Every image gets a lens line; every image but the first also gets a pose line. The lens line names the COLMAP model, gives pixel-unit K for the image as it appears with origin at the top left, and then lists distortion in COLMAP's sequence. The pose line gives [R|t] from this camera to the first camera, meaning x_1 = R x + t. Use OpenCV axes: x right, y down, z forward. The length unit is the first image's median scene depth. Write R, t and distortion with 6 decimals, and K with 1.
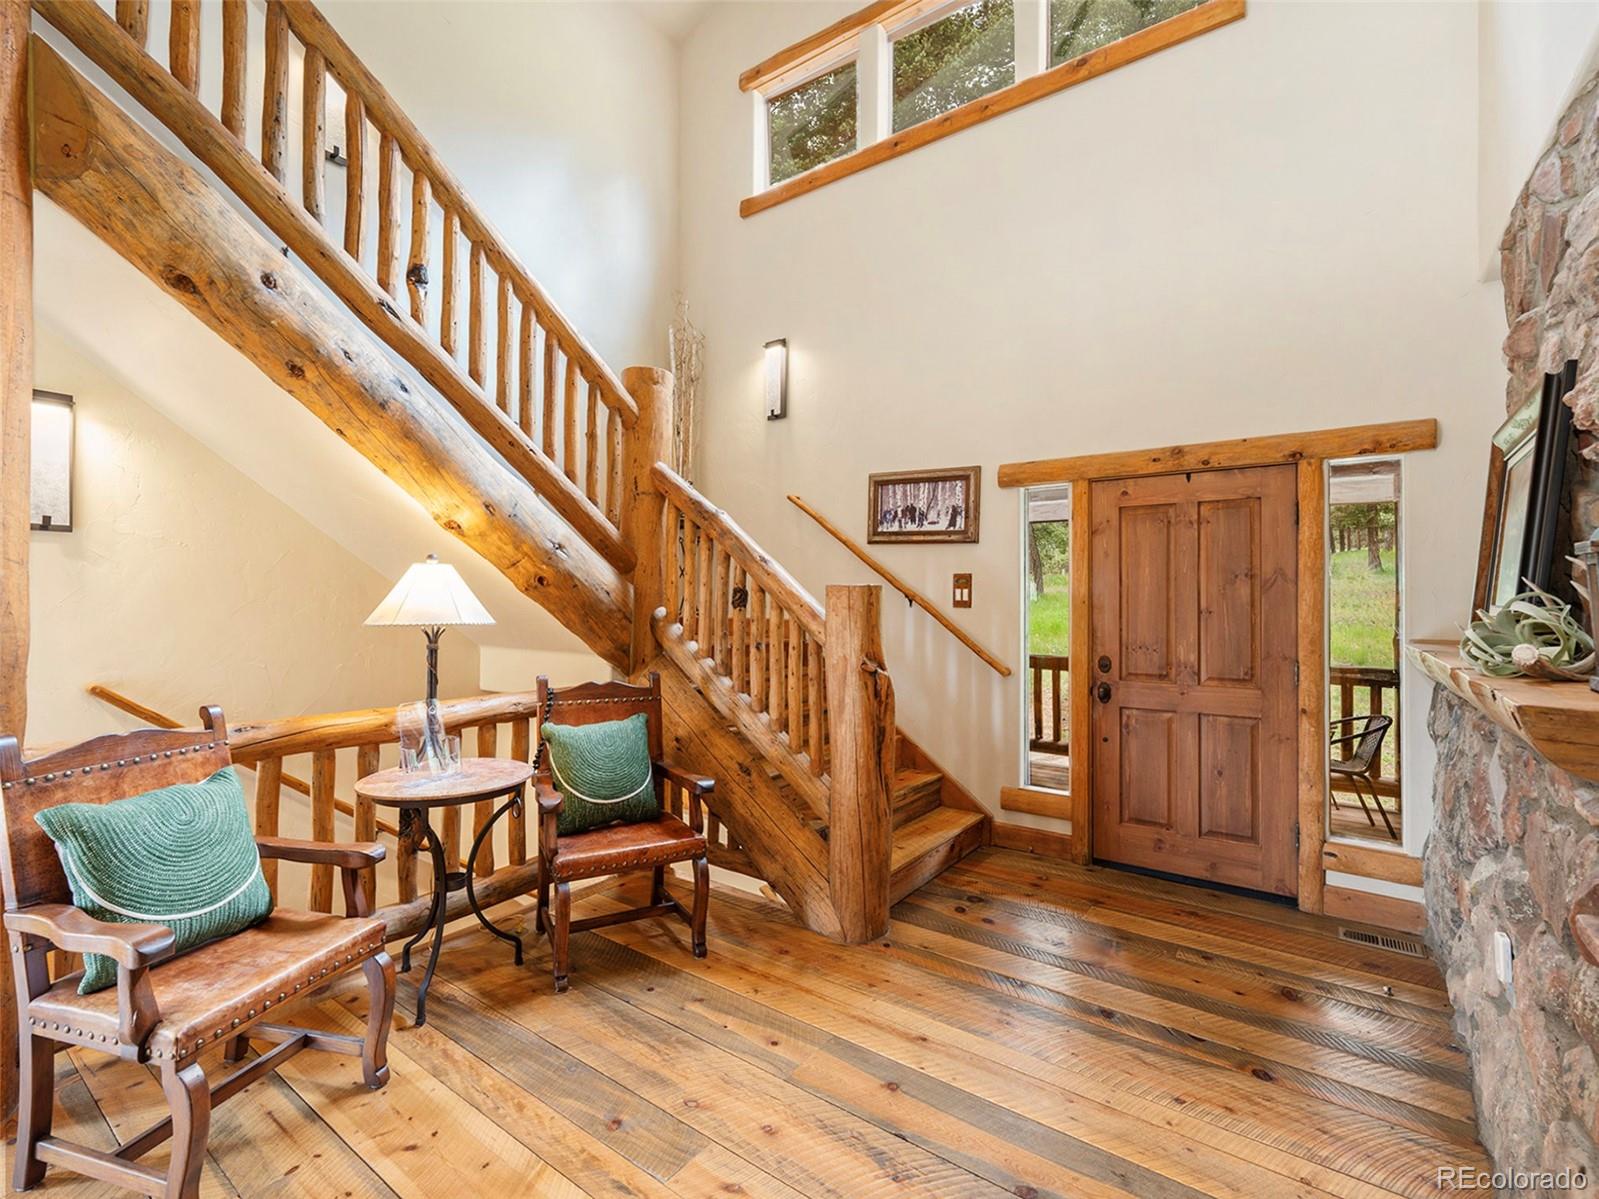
lens RADIAL K [[703.7, 0, 805.3], [0, 703.7, 604.0], [0, 0, 1]] dist [0.026766, -0.026339]
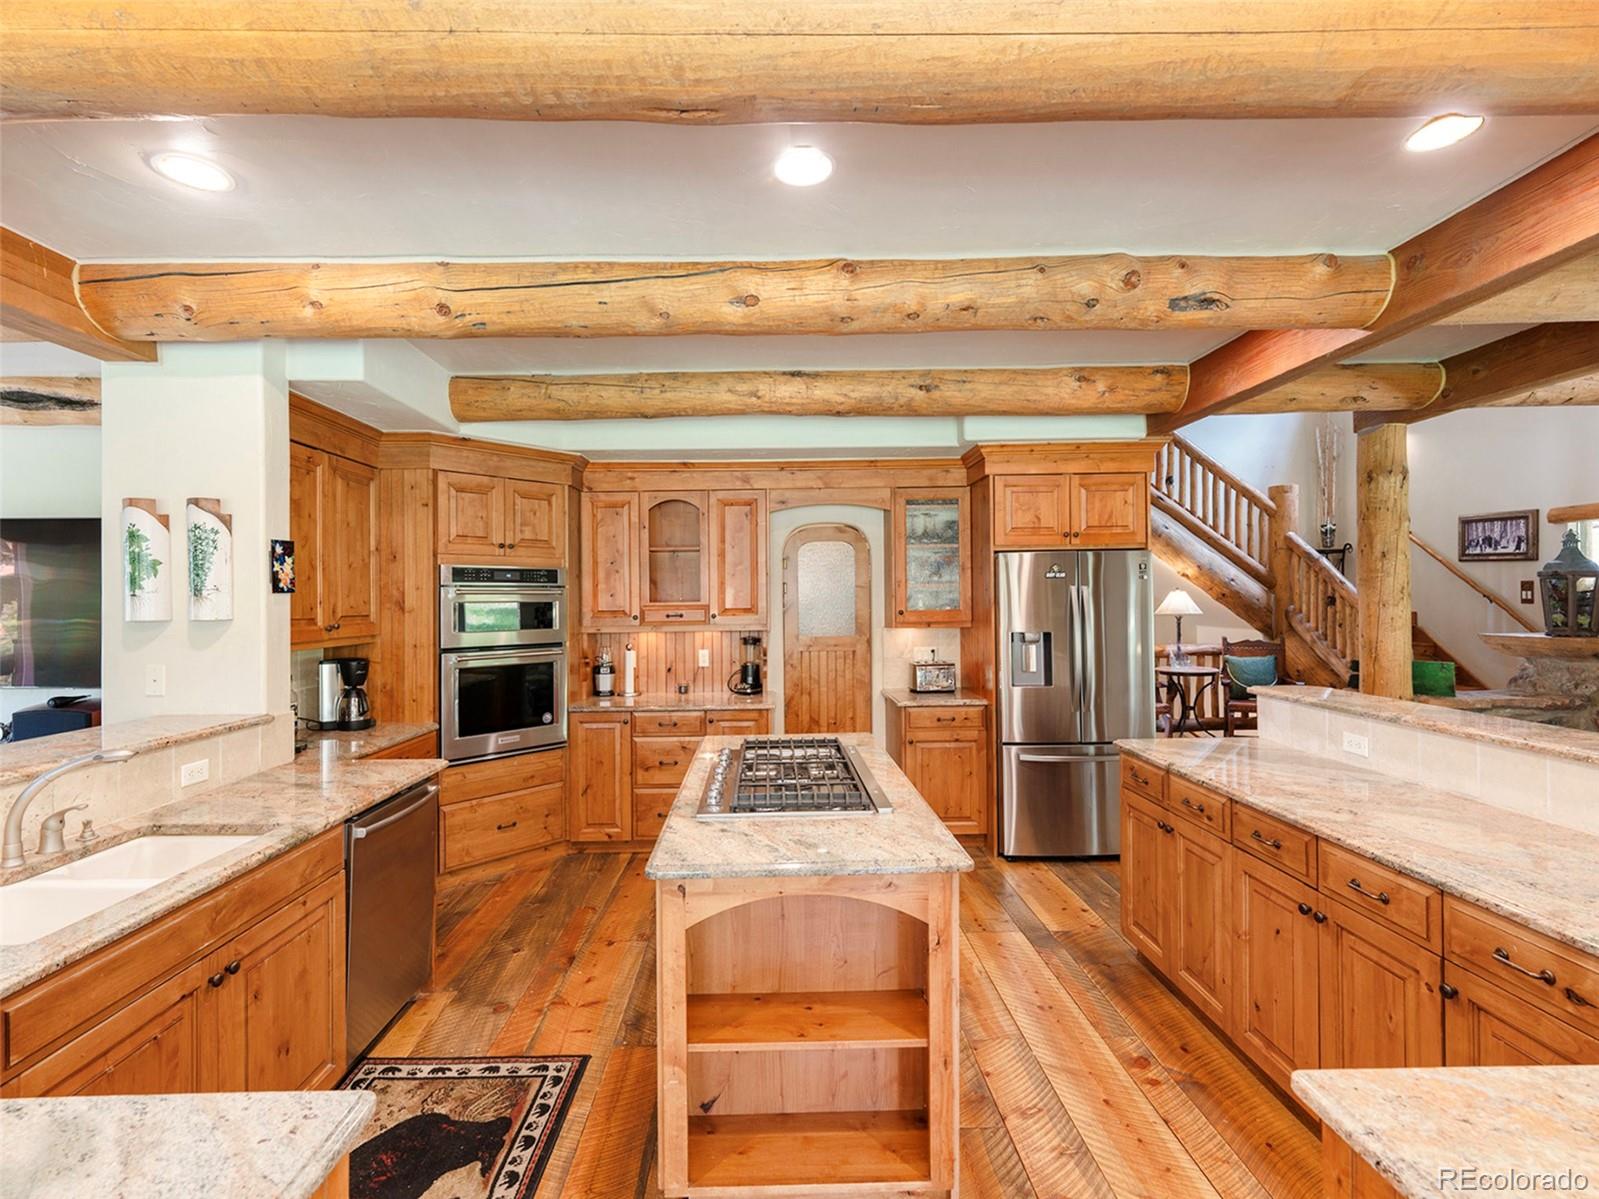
lens RADIAL K [[703.7, 0, 805.3], [0, 703.7, 604.0], [0, 0, 1]] dist [0.026766, -0.026339]
pose [[0.599269, -0.008959, -0.800497, 0.597919], [0.020442, 0.999783, 0.004114, -0.037988], [0.800286, -0.018830, 0.599322, -1.346628]]
